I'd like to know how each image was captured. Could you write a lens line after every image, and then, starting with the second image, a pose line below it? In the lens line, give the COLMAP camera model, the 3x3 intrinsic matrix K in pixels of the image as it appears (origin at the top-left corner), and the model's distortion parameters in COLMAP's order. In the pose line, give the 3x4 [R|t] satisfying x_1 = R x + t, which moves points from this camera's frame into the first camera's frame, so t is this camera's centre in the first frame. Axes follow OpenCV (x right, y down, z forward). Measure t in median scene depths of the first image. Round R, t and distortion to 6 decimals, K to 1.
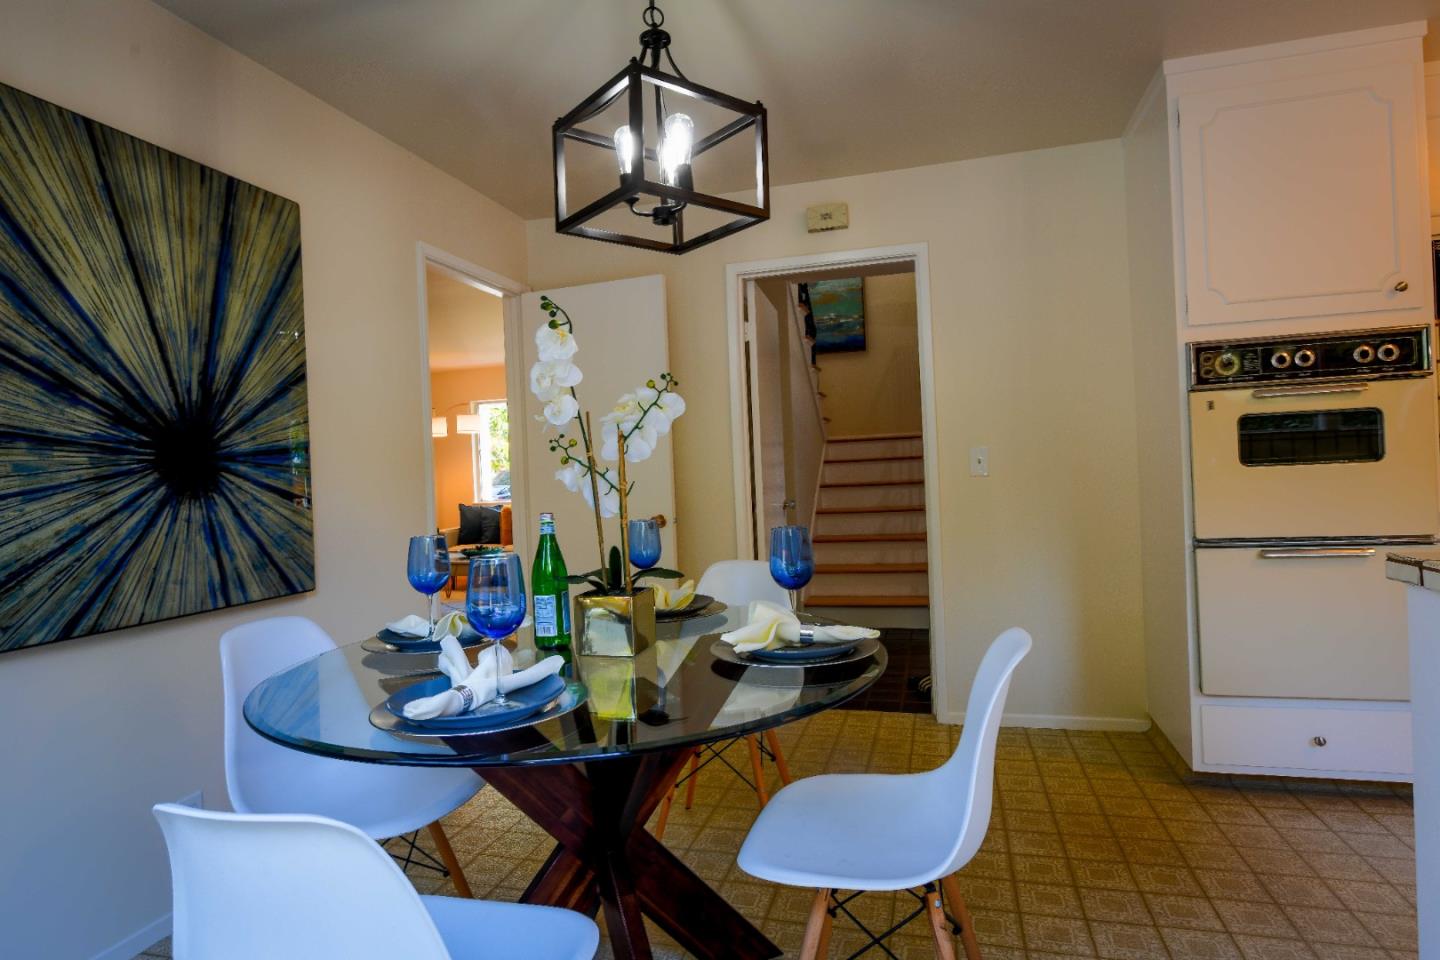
lens RADIAL K [[752.1, 0, 722.2], [0, 752.1, 471.1], [0, 0, 1]] dist [-0.008294, -0.001685]
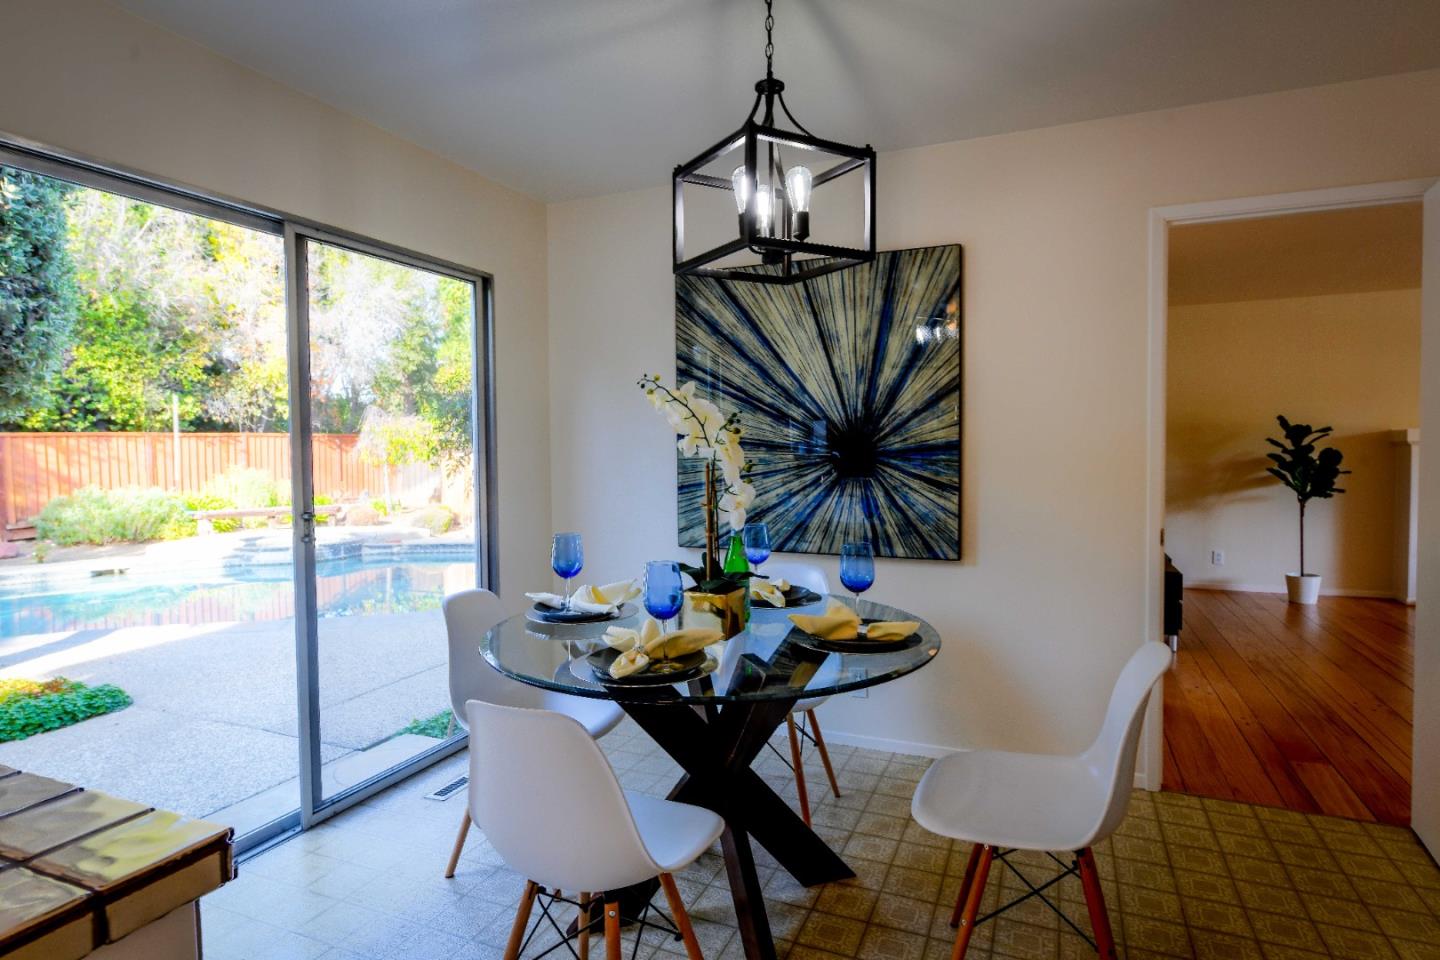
lens RADIAL K [[795.6, 0, 744.9], [0, 795.6, 467.6], [0, 0, 1]] dist [0.016683, 0.000971]
pose [[-0.096830, 0.069088, -0.992900, 0.884333], [0.012234, 0.997595, 0.068221, -0.099475], [0.995226, -0.005541, -0.097442, 0.884289]]
